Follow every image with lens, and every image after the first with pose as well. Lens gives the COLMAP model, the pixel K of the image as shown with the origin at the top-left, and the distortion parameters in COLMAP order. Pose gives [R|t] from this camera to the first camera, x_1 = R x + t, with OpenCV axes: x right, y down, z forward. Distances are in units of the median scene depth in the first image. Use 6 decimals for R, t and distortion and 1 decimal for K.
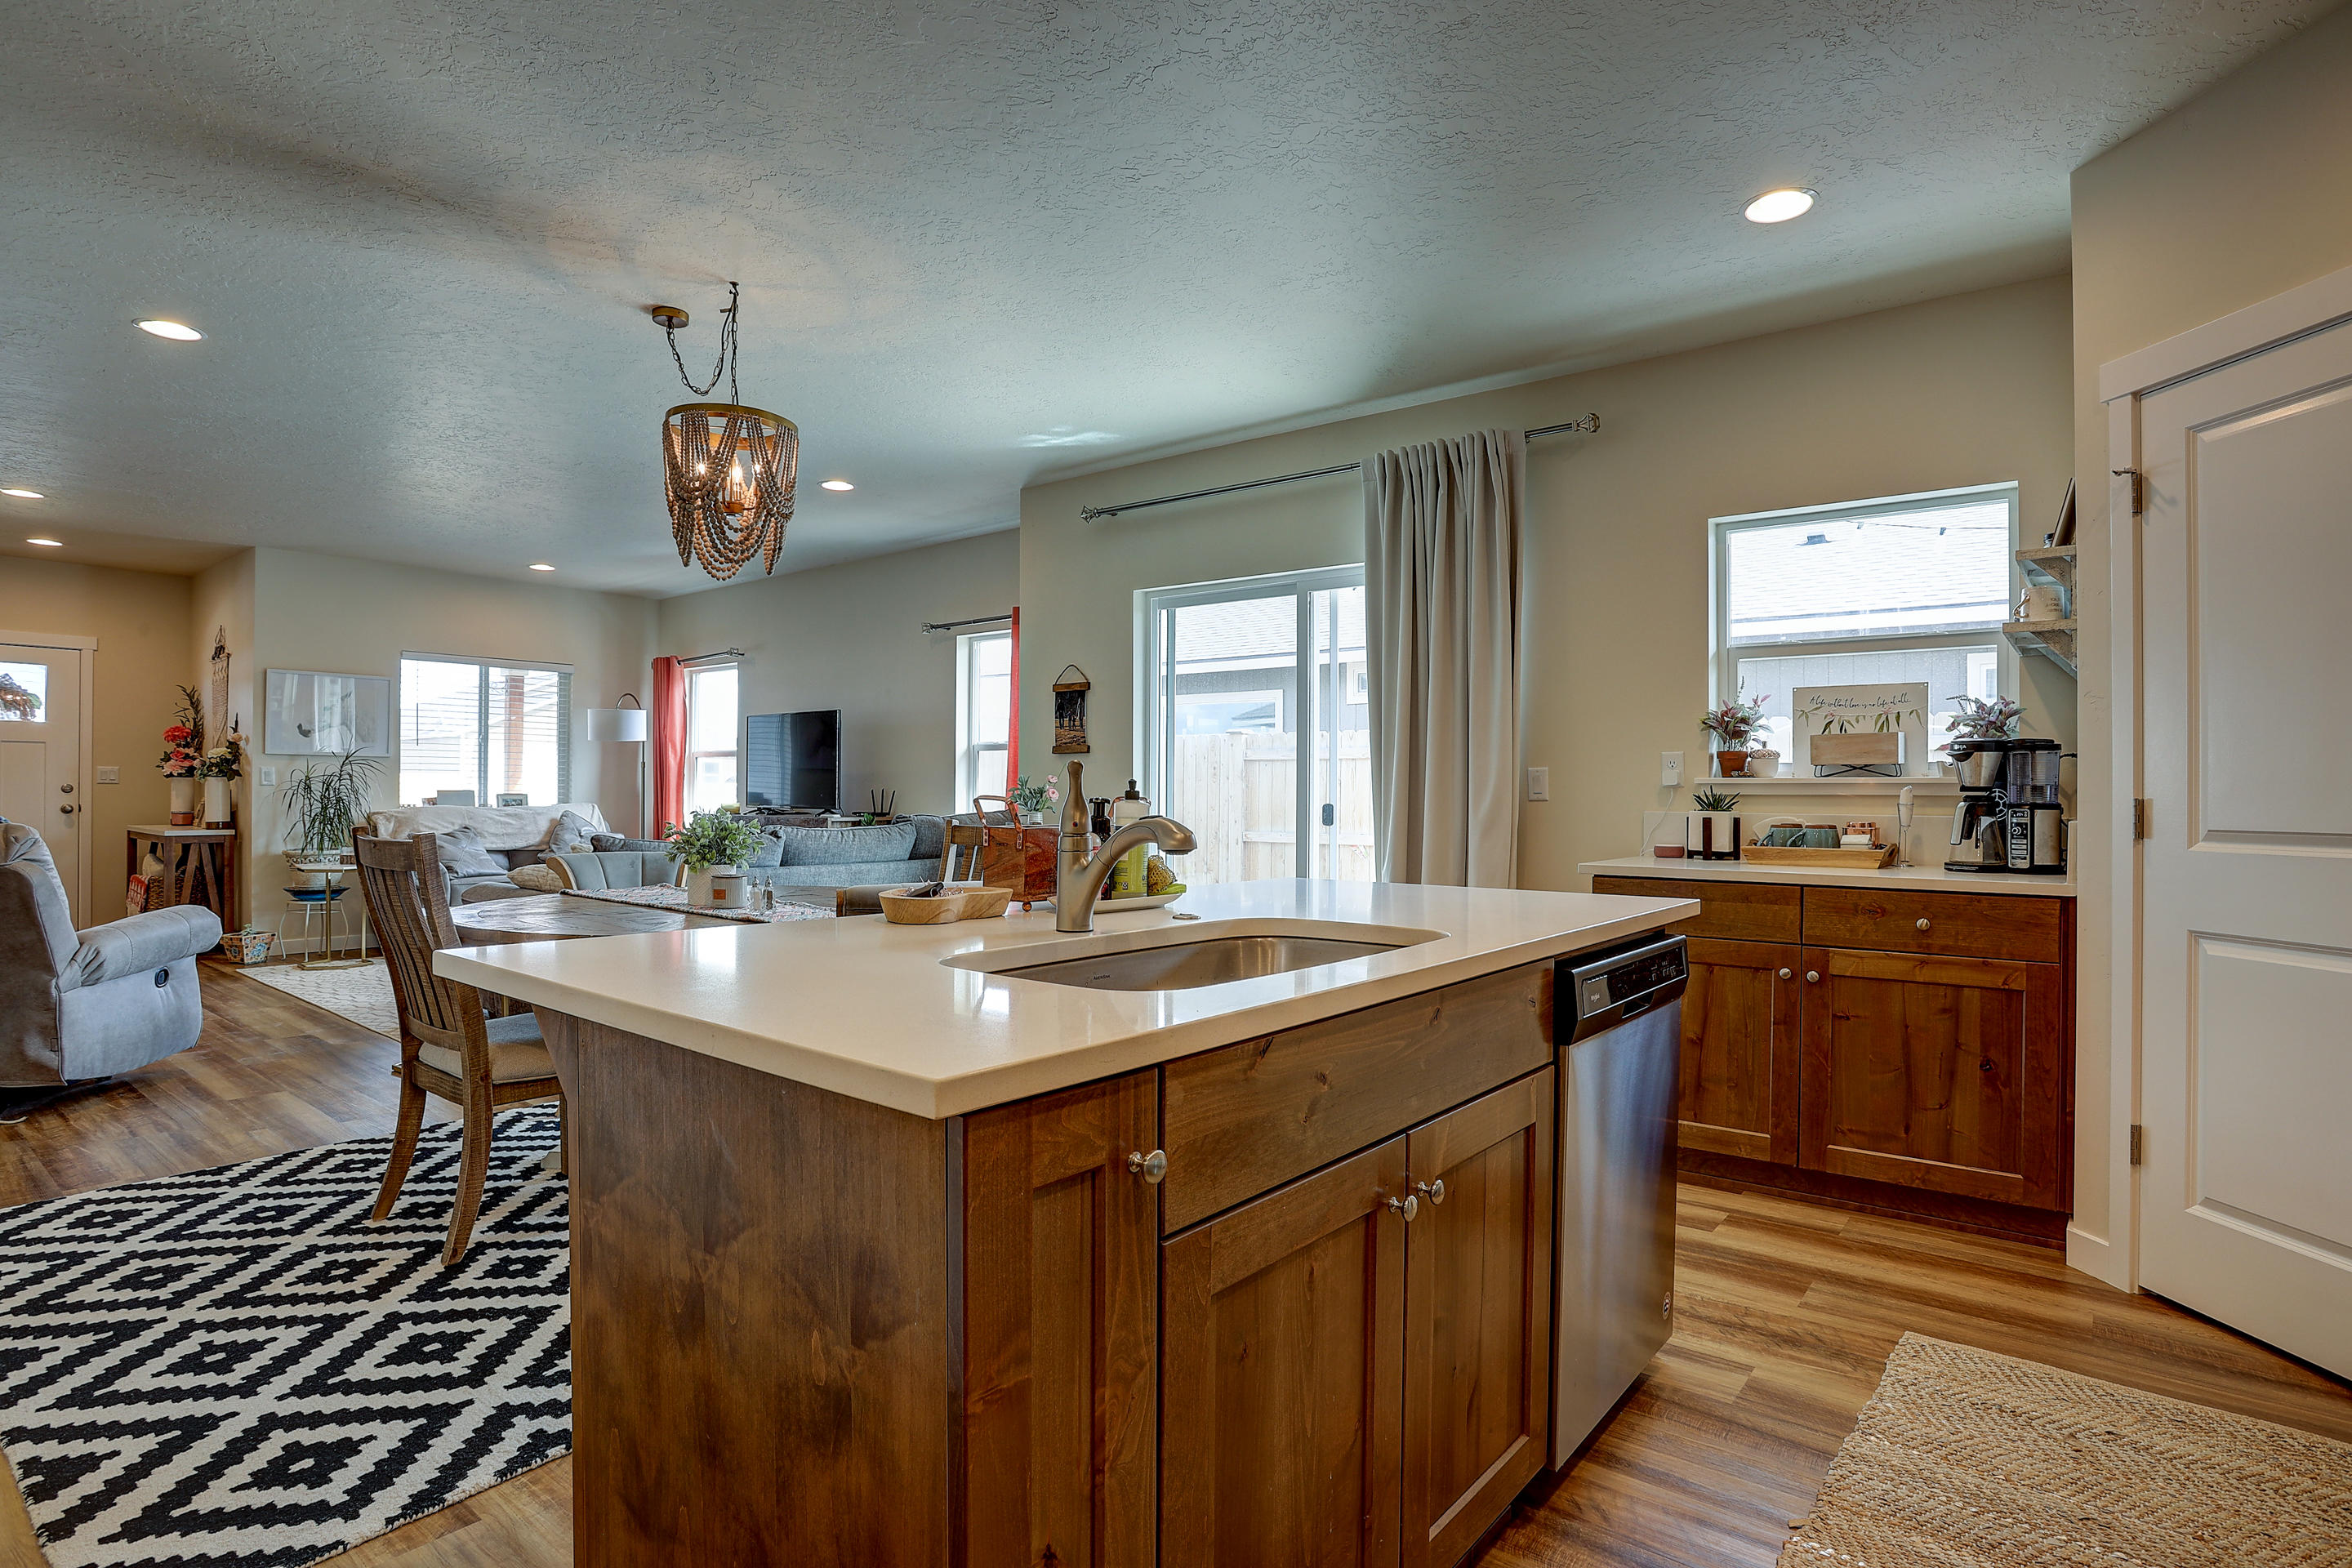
lens RADIAL K [[1192.5, 0, 1197.4], [0, 1192.5, 790.9], [0, 0, 1]] dist [-0.067029, 0.025595]
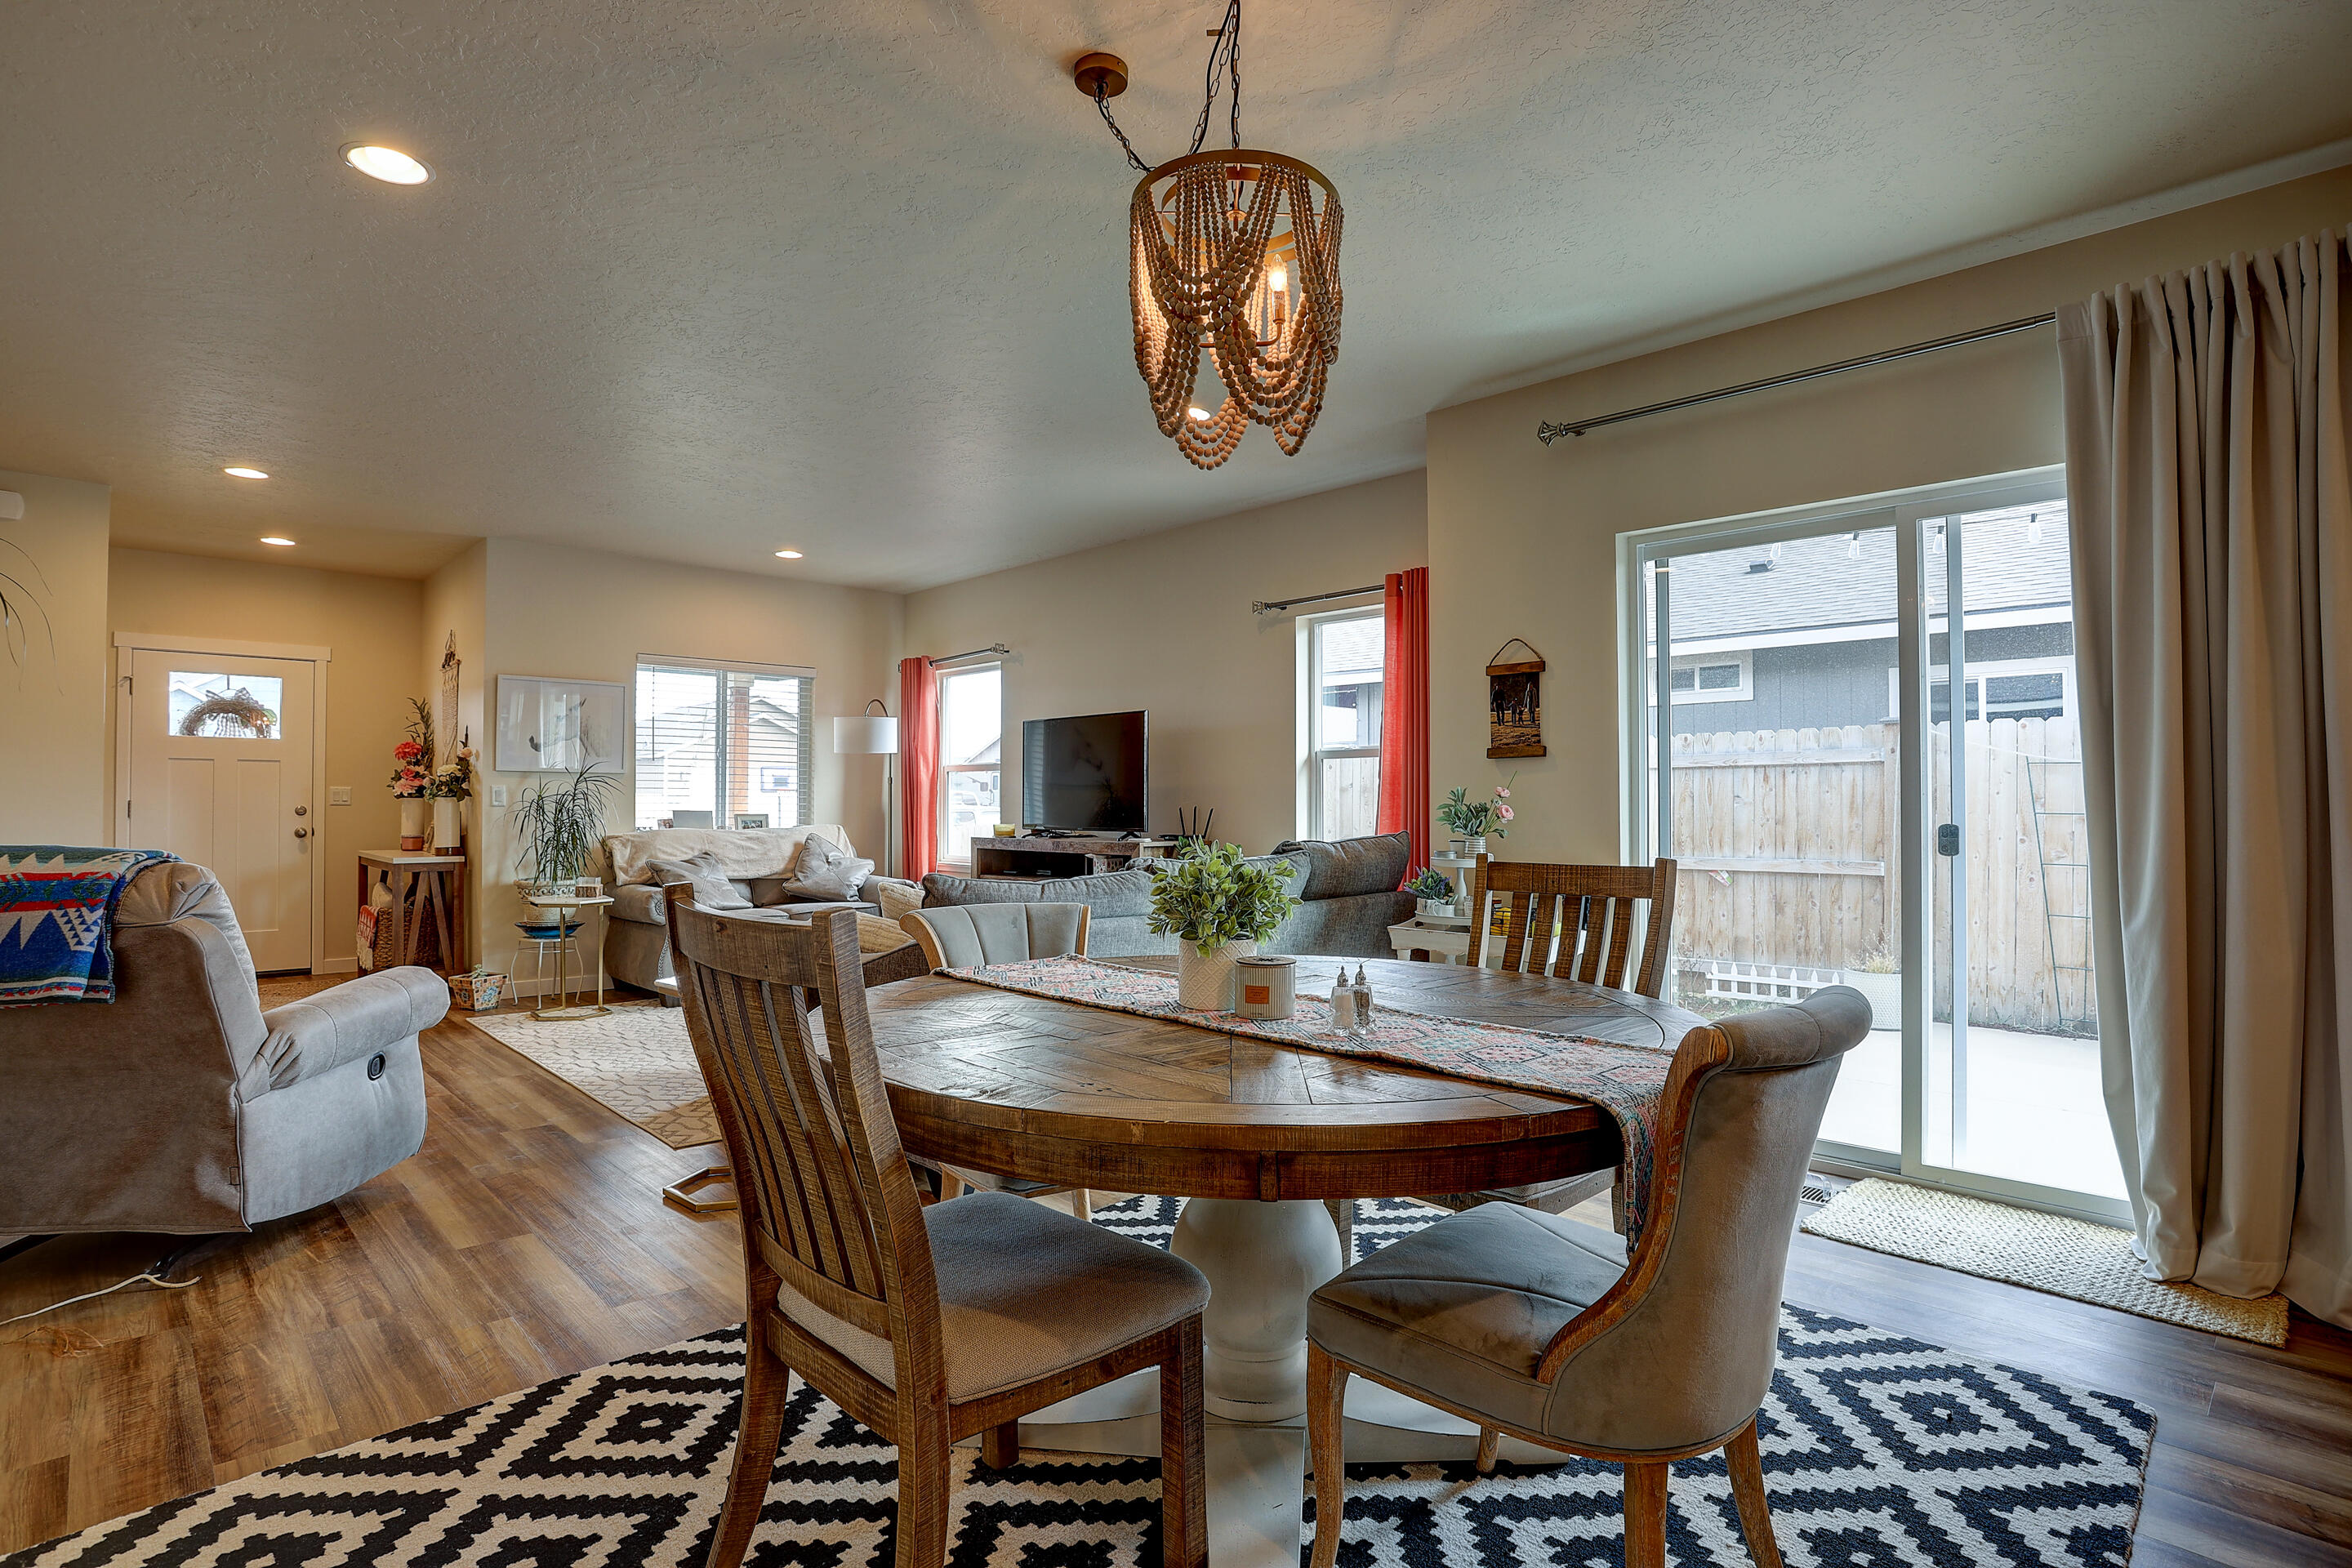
lens RADIAL K [[1192.5, 0, 1190.6], [0, 1192.5, 790.9], [0, 0, 1]] dist [-0.067029, 0.025595]
pose [[0.990384, -0.006799, -0.138178, -0.301531], [0.004888, 0.999888, -0.014167, -0.002547], [0.138259, 0.013355, 0.990306, 0.358541]]
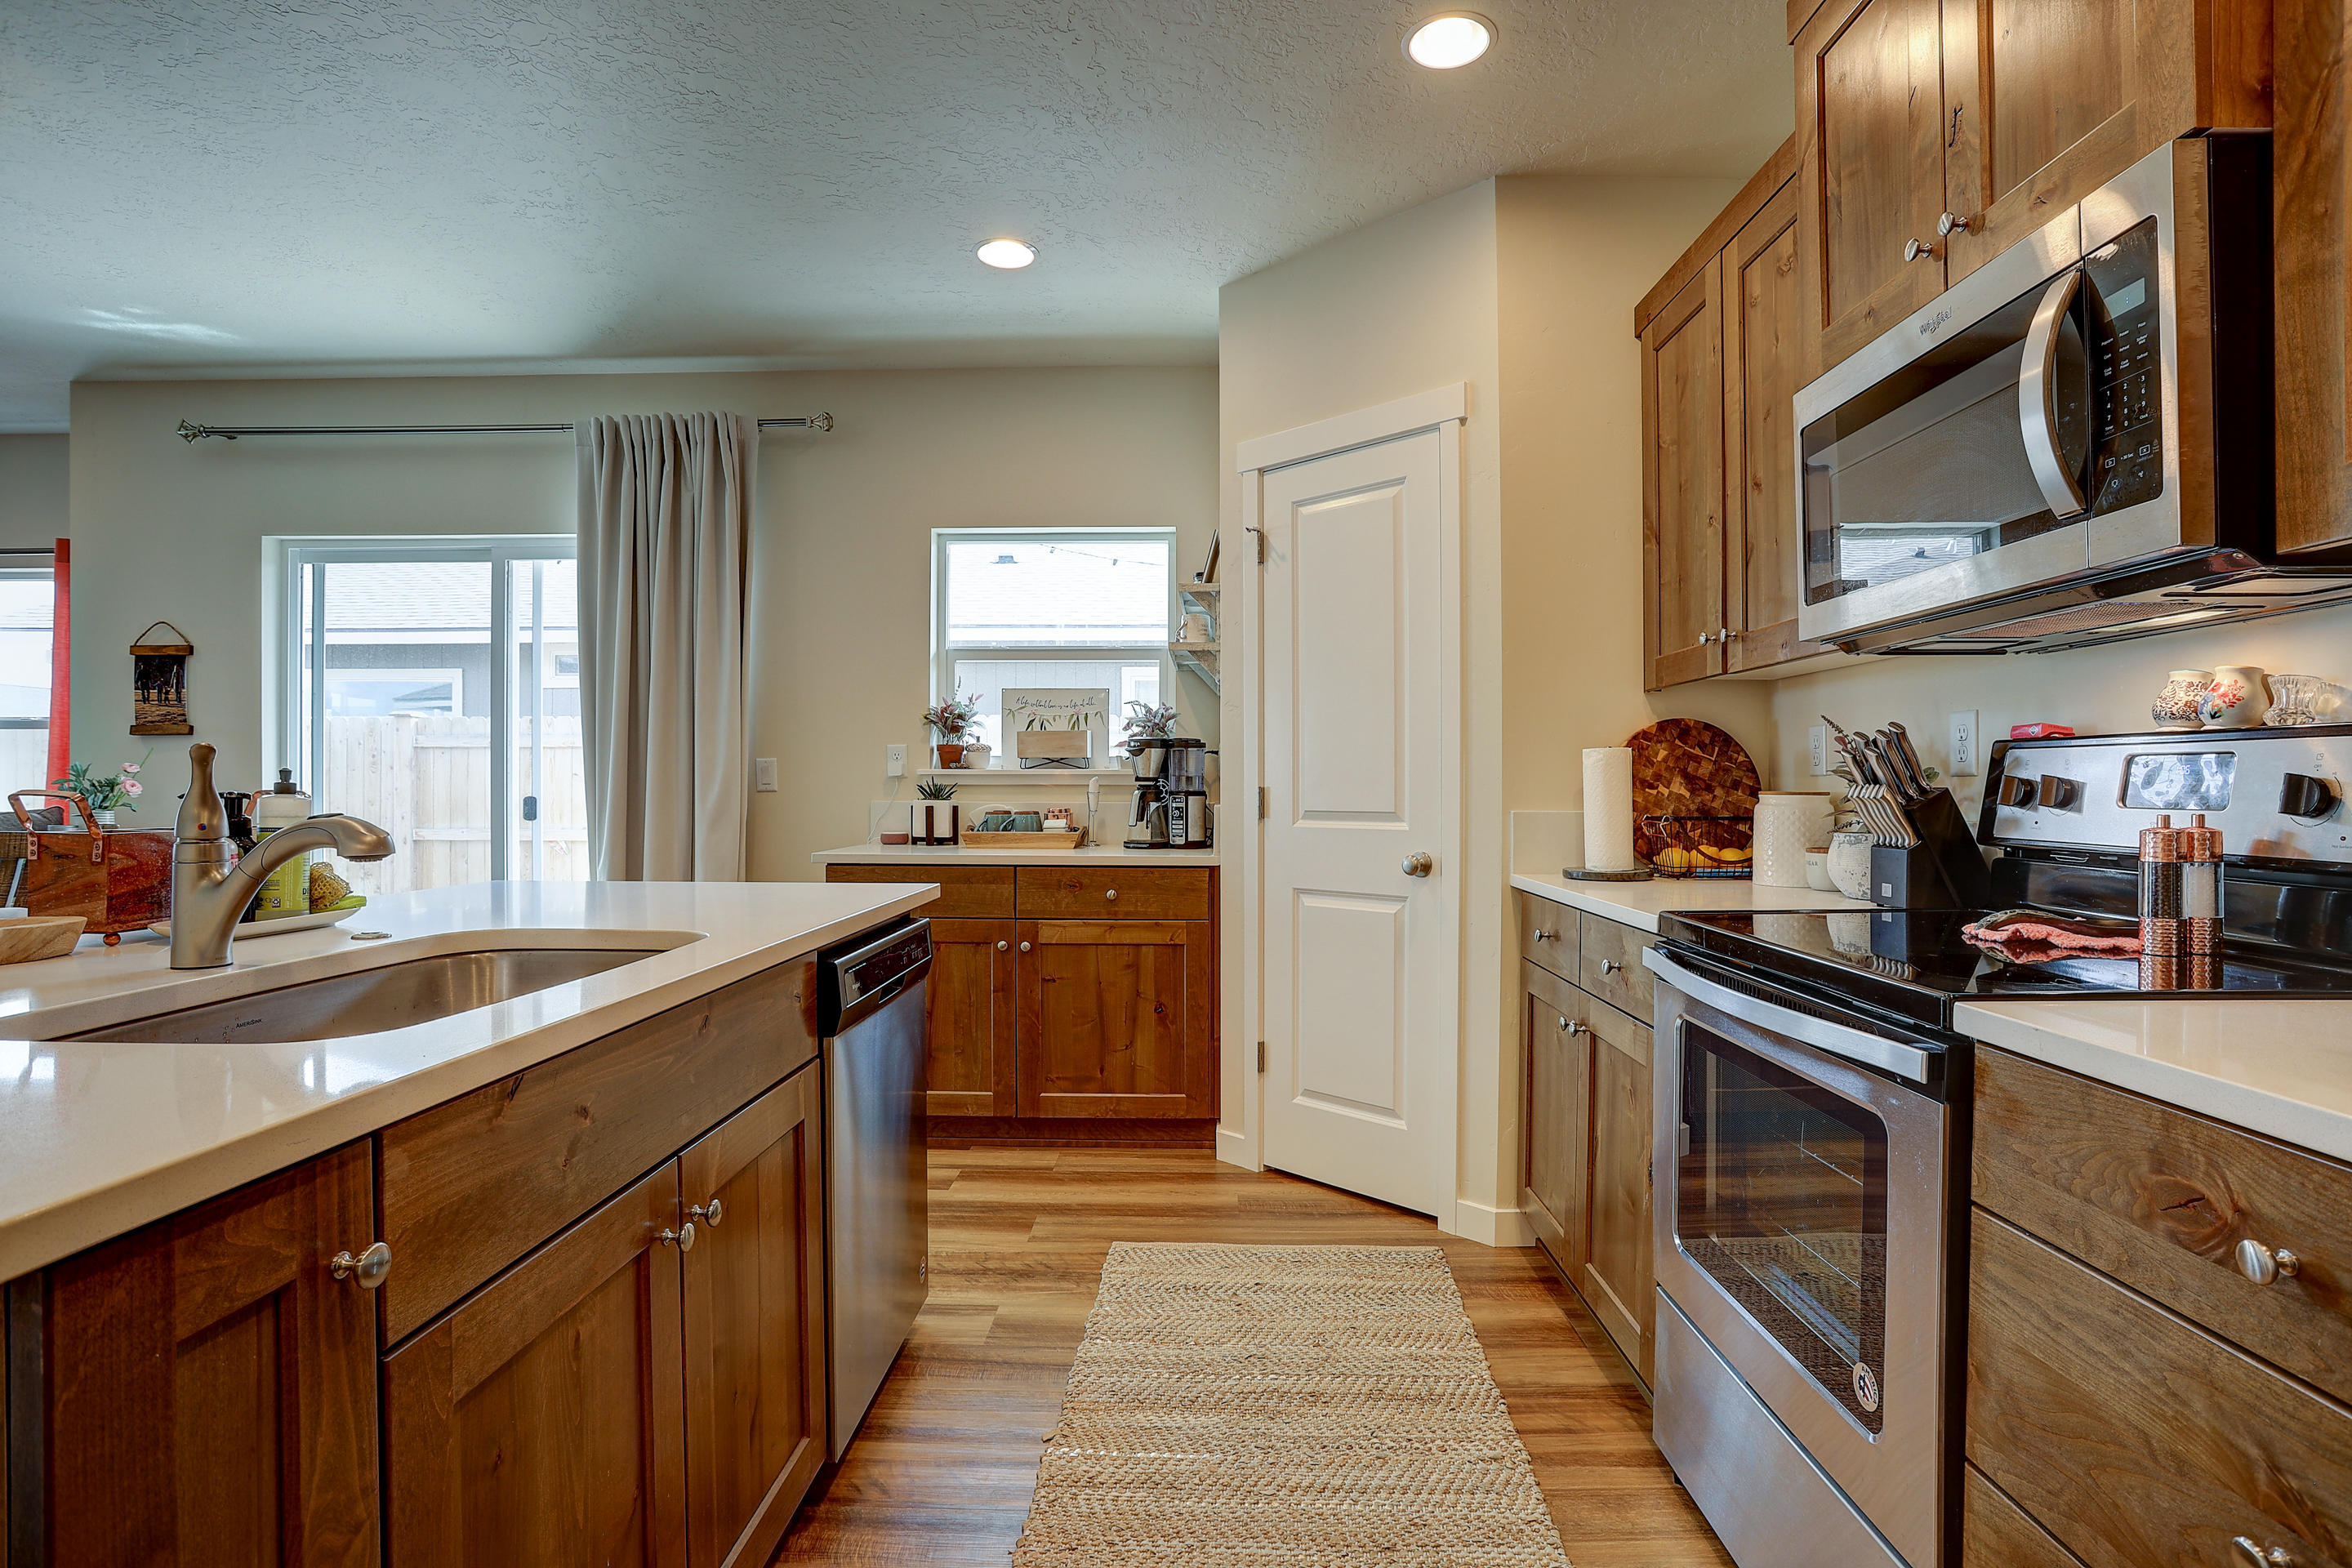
lens RADIAL K [[1146.9, 0, 1195.3], [0, 1146.9, 790.8], [0, 0, 1]] dist [-0.074472, 0.028883]
pose [[0.792560, -0.006771, 0.609756, -0.011471], [0.001932, 0.999961, 0.008592, 0.000126], [-0.609791, -0.005632, 0.792543, 0.024260]]
